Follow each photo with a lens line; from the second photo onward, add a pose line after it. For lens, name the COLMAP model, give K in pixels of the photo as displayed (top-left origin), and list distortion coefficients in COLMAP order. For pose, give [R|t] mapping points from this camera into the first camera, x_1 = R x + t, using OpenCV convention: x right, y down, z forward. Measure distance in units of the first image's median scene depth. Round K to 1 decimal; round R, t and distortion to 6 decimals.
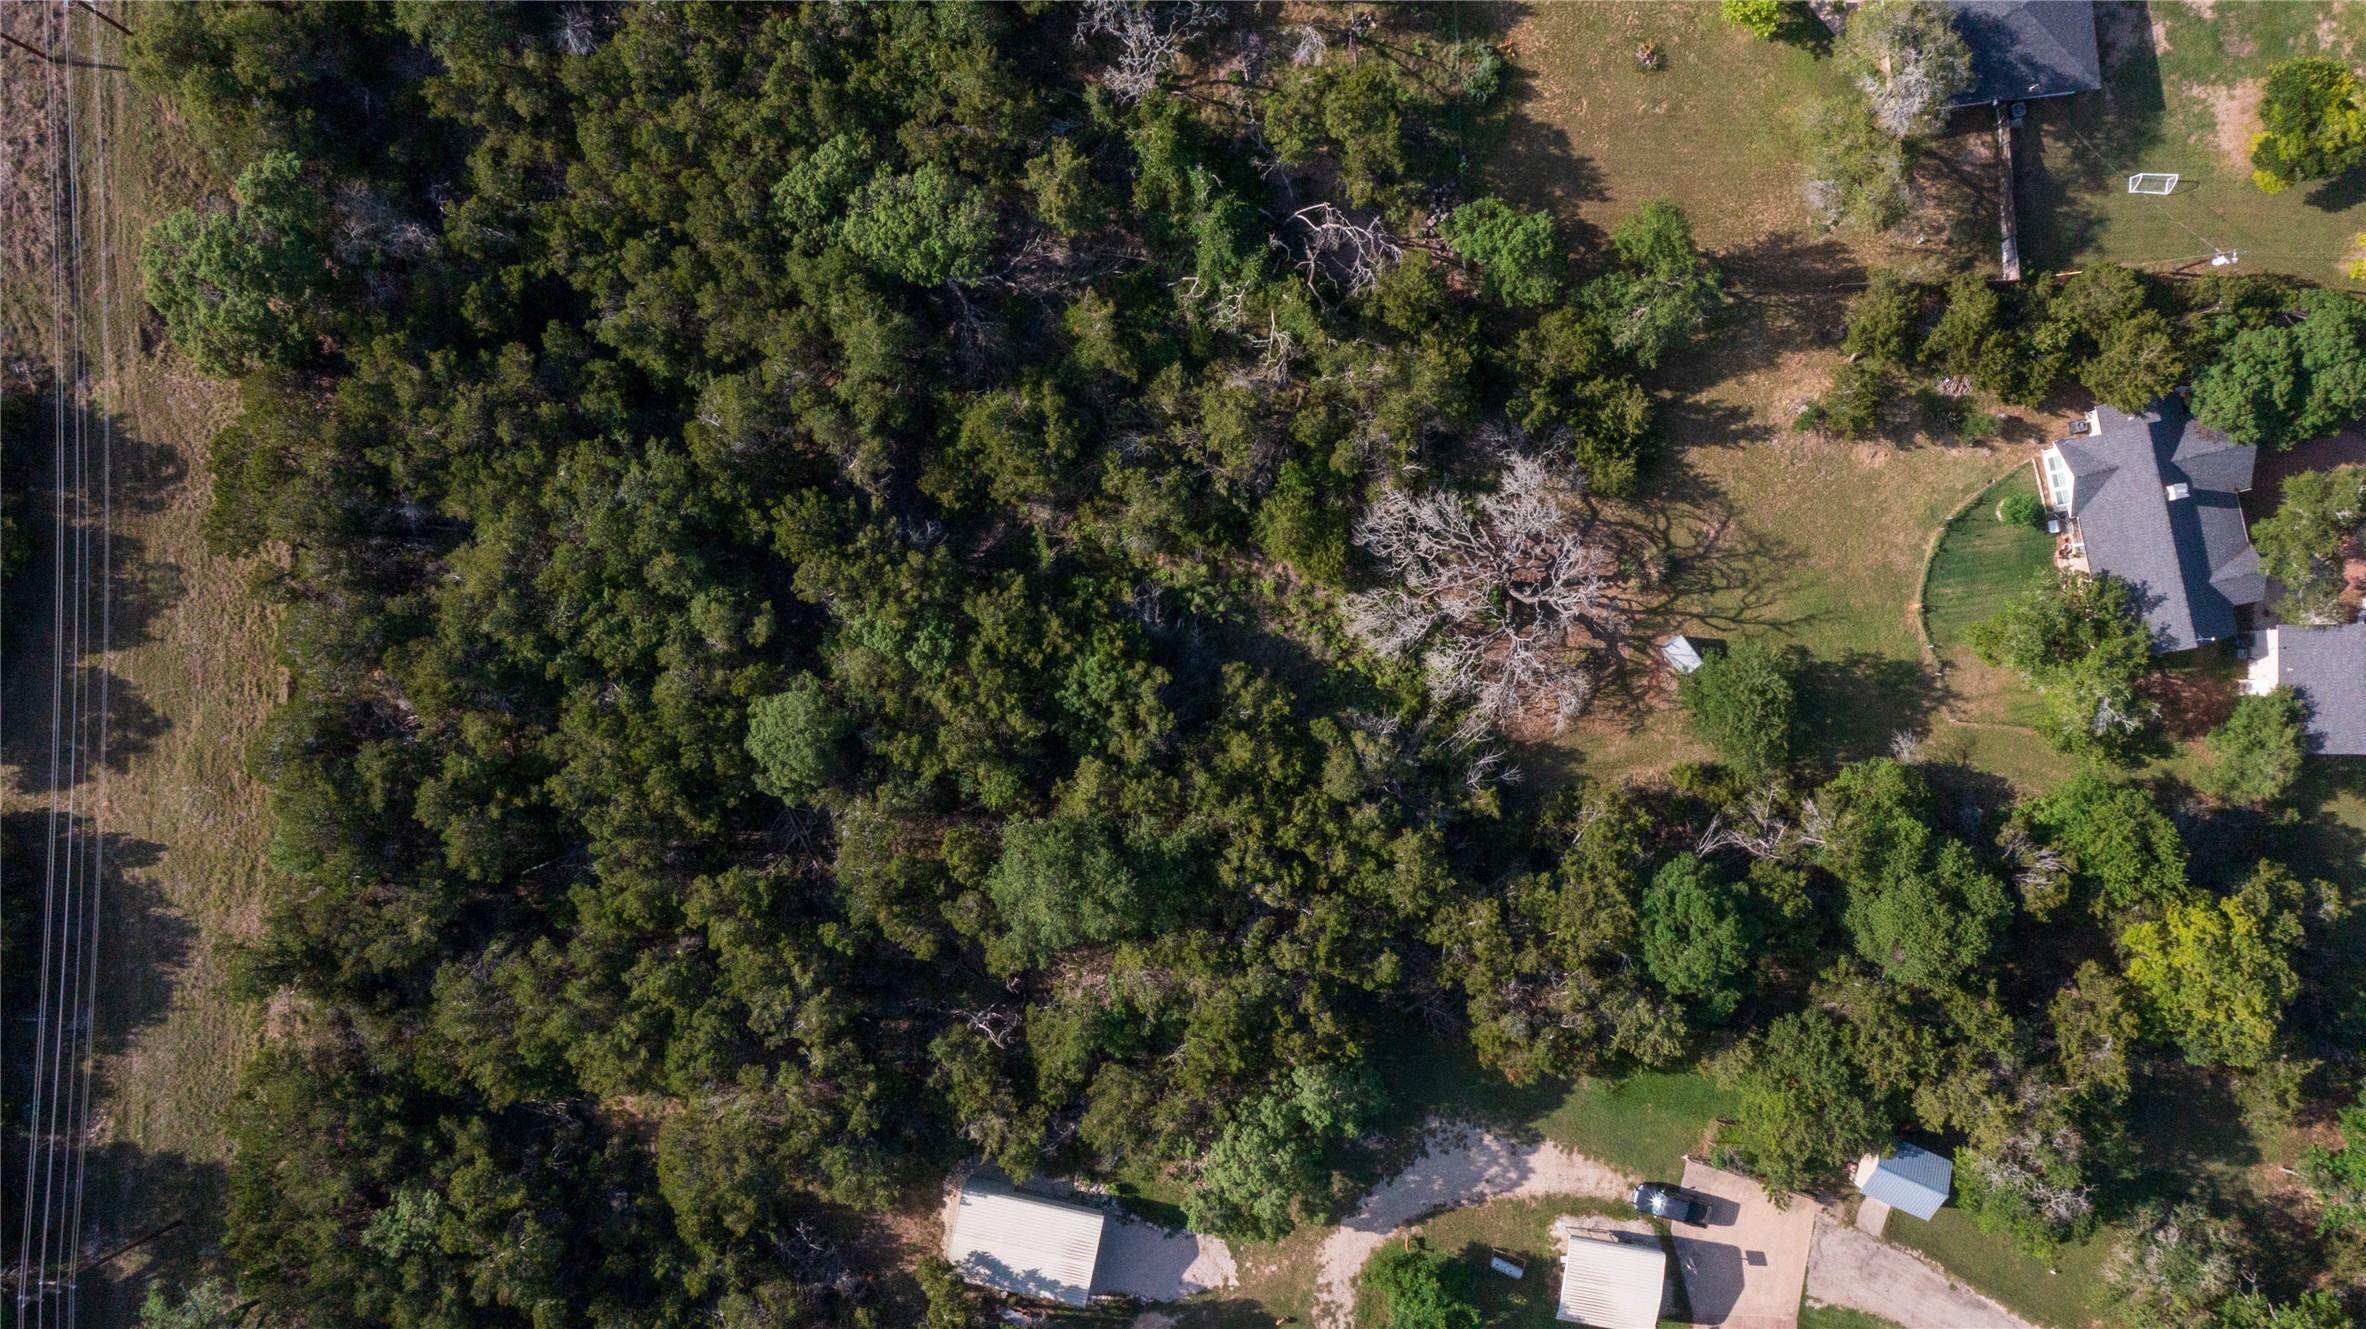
lens RADIAL K [[1974.2, 0, 1183.0], [0, 1974.2, 664.5], [0, 0, 1]] dist [-0.002668, 0.021651]
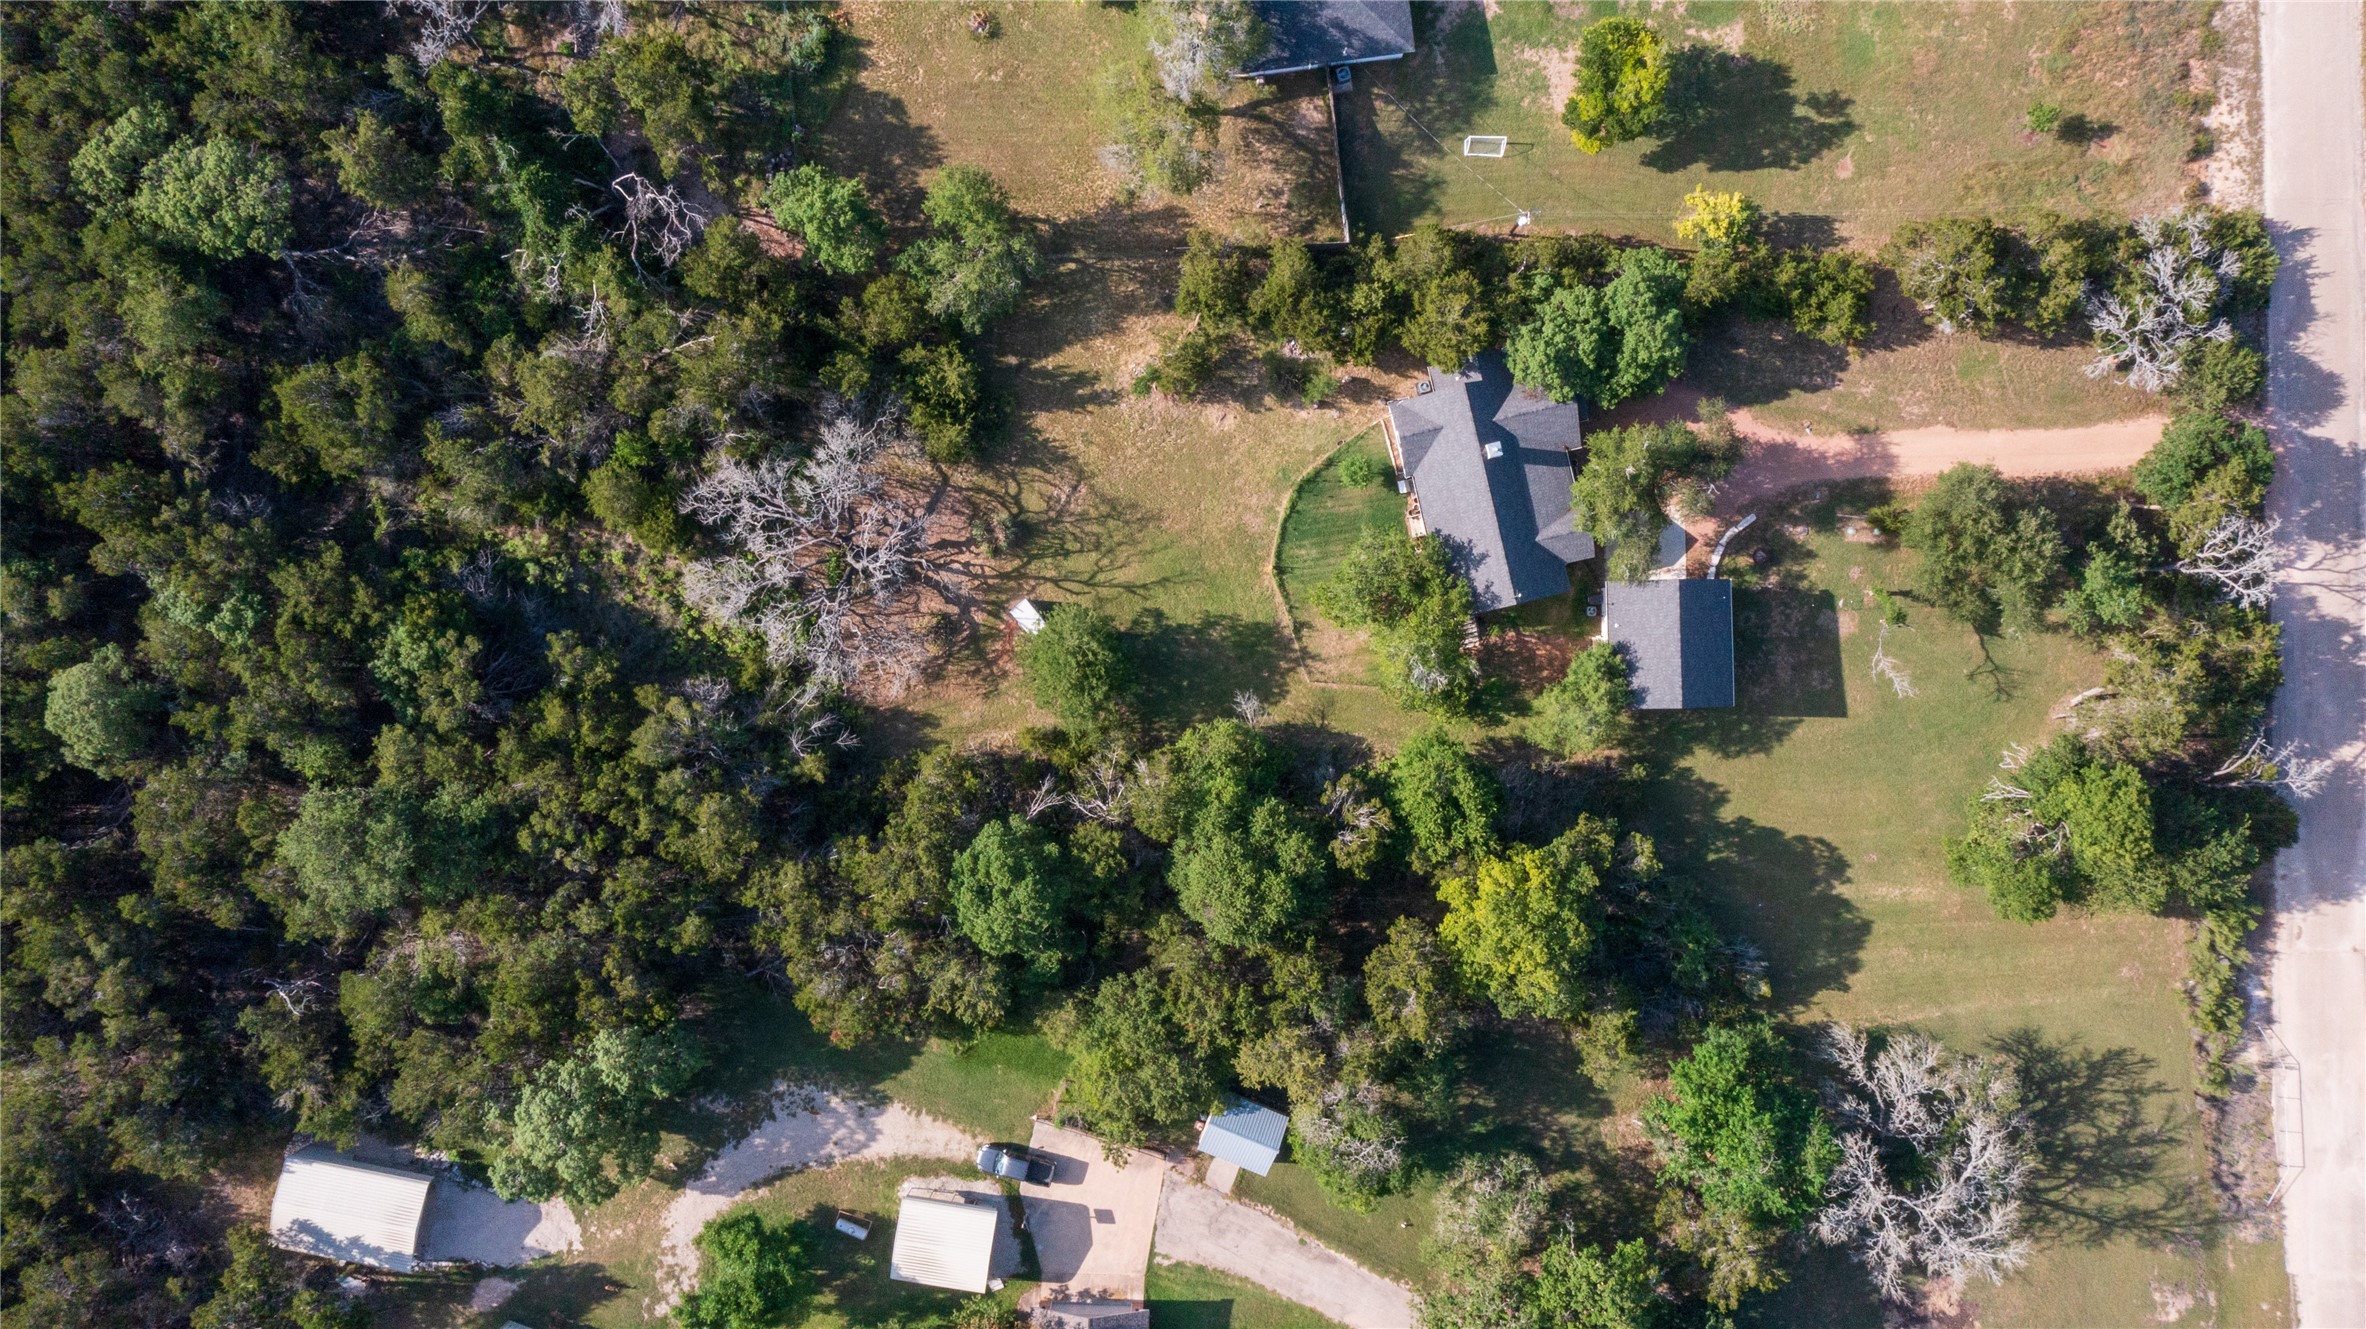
lens RADIAL K [[1964.6, 0, 1183.0], [0, 1964.6, 664.5], [0, 0, 1]] dist [-0.029750, 0.094470]
pose [[0.999919, -0.012053, 0.004075, 0.337879], [0.012042, 0.999924, 0.002716, 0.017183], [-0.004107, -0.002667, 0.999988, -0.000577]]
